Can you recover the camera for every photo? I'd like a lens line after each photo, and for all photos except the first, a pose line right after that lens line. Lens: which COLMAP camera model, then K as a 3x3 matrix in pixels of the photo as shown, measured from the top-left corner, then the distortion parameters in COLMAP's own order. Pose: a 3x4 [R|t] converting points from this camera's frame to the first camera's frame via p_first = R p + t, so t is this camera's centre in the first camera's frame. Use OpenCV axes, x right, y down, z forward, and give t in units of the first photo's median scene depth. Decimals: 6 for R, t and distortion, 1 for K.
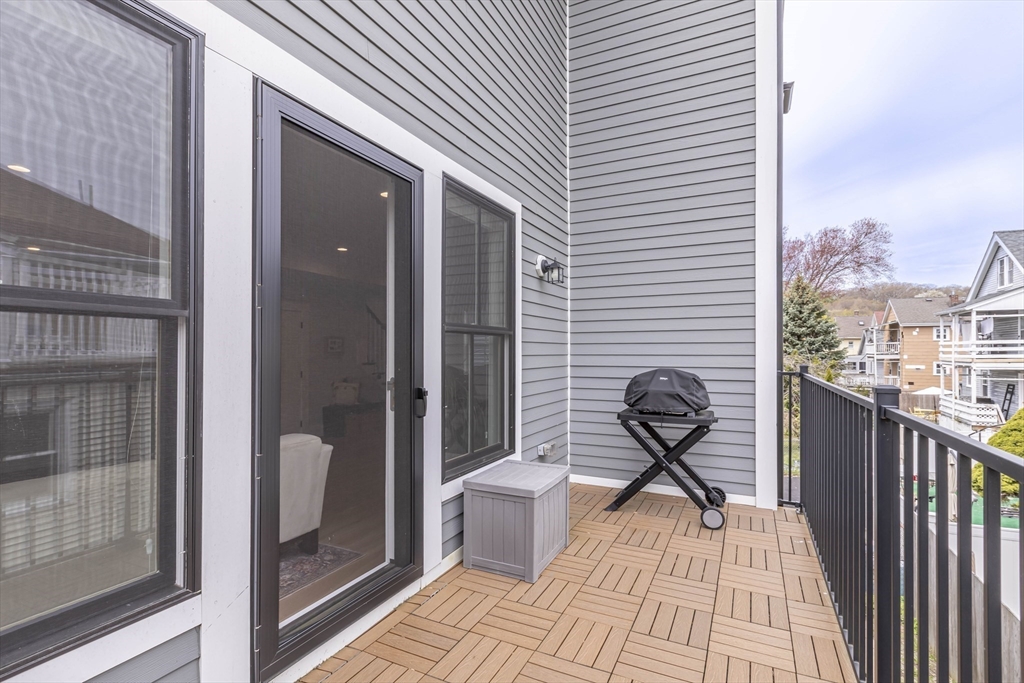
lens RADIAL K [[480.5, 0, 503.1], [0, 480.5, 350.2], [0, 0, 1]] dist [0.009294, 0.000912]
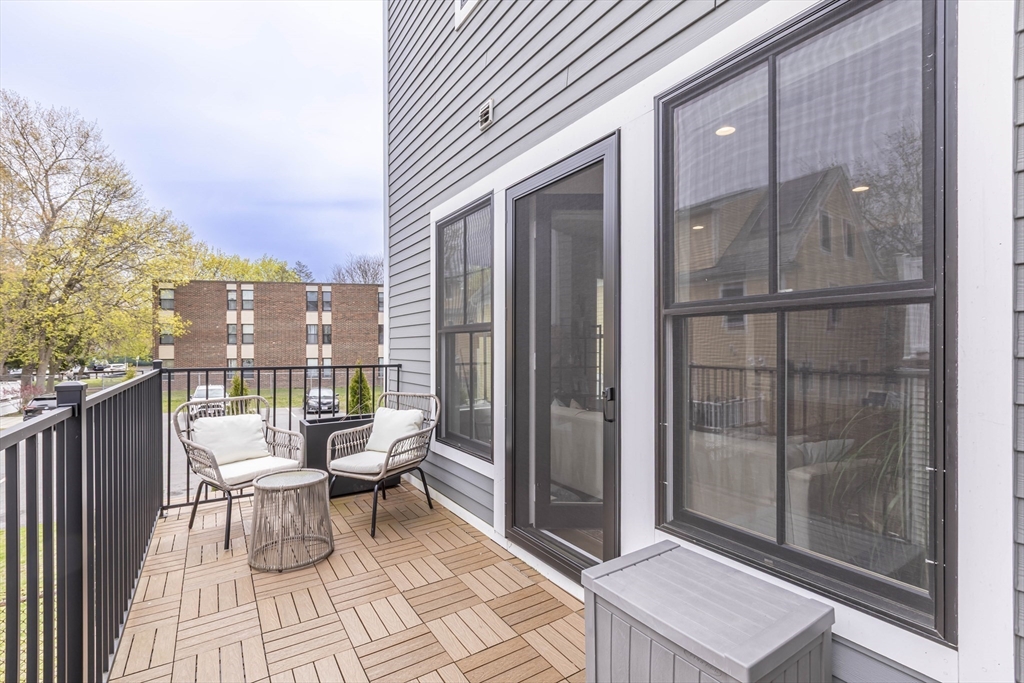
lens RADIAL K [[480.5, 0, 510.8], [0, 480.5, 345.0], [0, 0, 1]] dist [0.009294, 0.000912]
pose [[-0.507919, 0.009145, -0.861356, 0.729931], [0.018208, 0.999834, -0.000122, -0.003771], [0.861212, -0.015746, -0.508002, 1.405263]]
